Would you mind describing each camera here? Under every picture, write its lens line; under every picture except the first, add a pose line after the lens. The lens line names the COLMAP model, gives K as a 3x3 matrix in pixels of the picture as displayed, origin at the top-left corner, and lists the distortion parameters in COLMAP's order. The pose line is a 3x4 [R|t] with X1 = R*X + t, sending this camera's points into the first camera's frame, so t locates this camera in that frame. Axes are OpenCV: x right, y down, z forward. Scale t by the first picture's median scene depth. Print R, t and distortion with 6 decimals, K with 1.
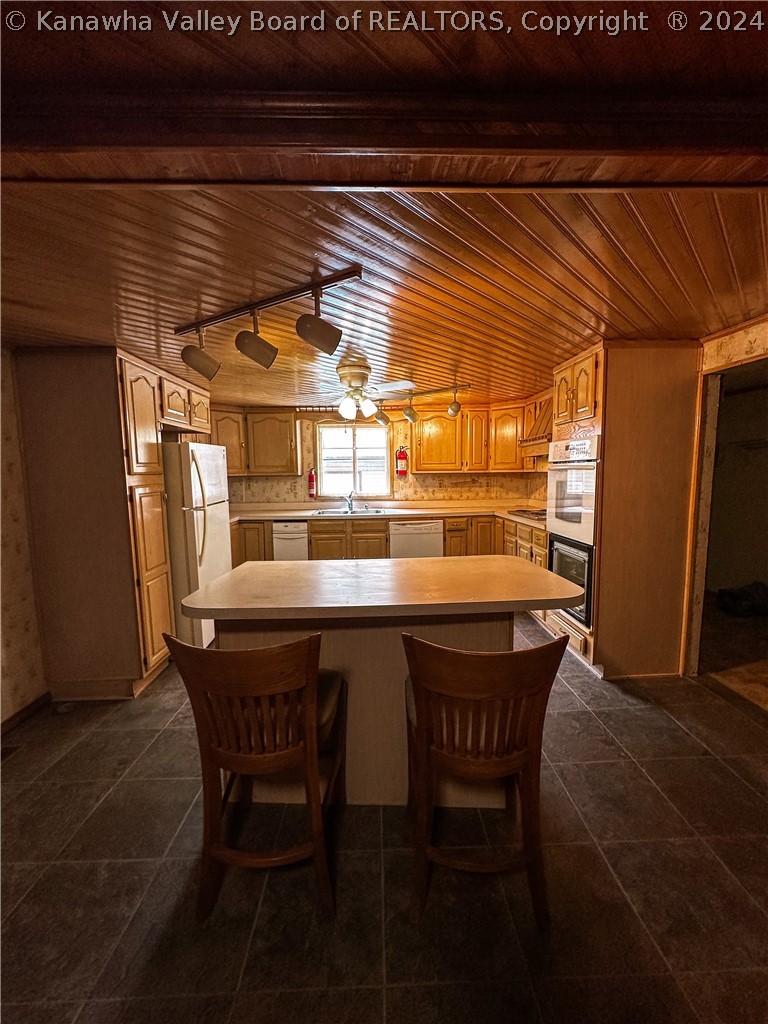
lens RADIAL K [[411.2, 0, 384.7], [0, 411.2, 515.2], [0, 0, 1]] dist [0.001471, 0.000213]
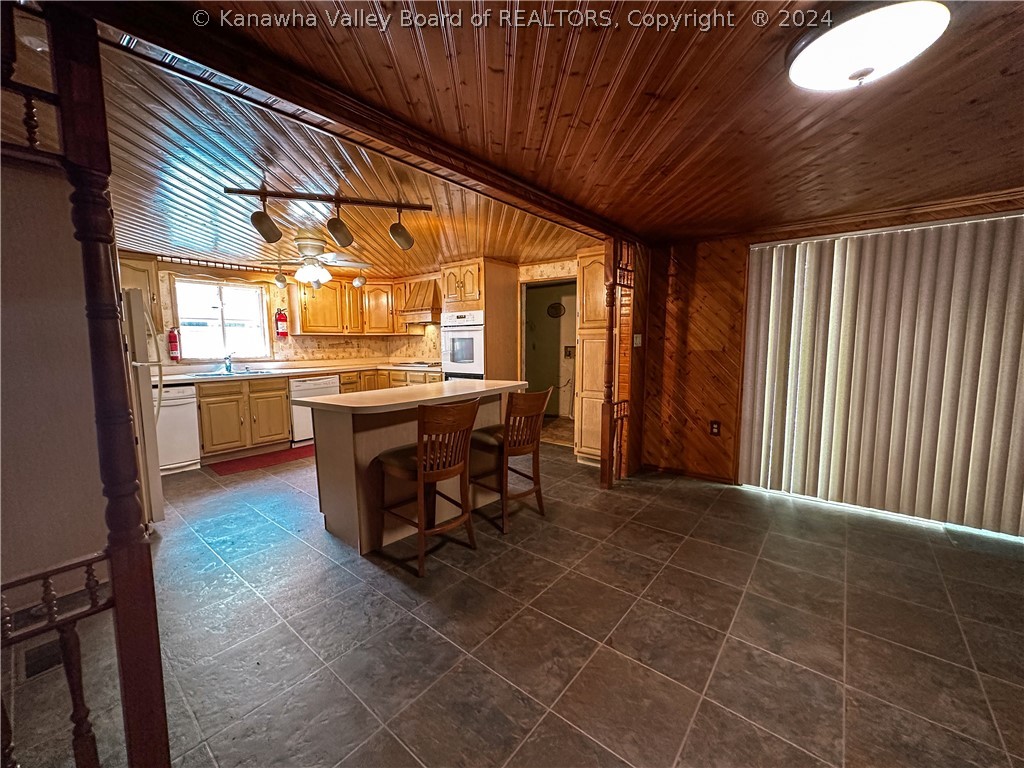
lens RADIAL K [[411.2, 0, 512.2], [0, 411.2, 385.7], [0, 0, 1]] dist [0.001471, 0.000213]
pose [[0.652173, -0.075526, 0.754298, -0.392986], [0.079414, 0.996356, 0.031100, 0.042127], [-0.753899, 0.039619, 0.655795, -0.120530]]
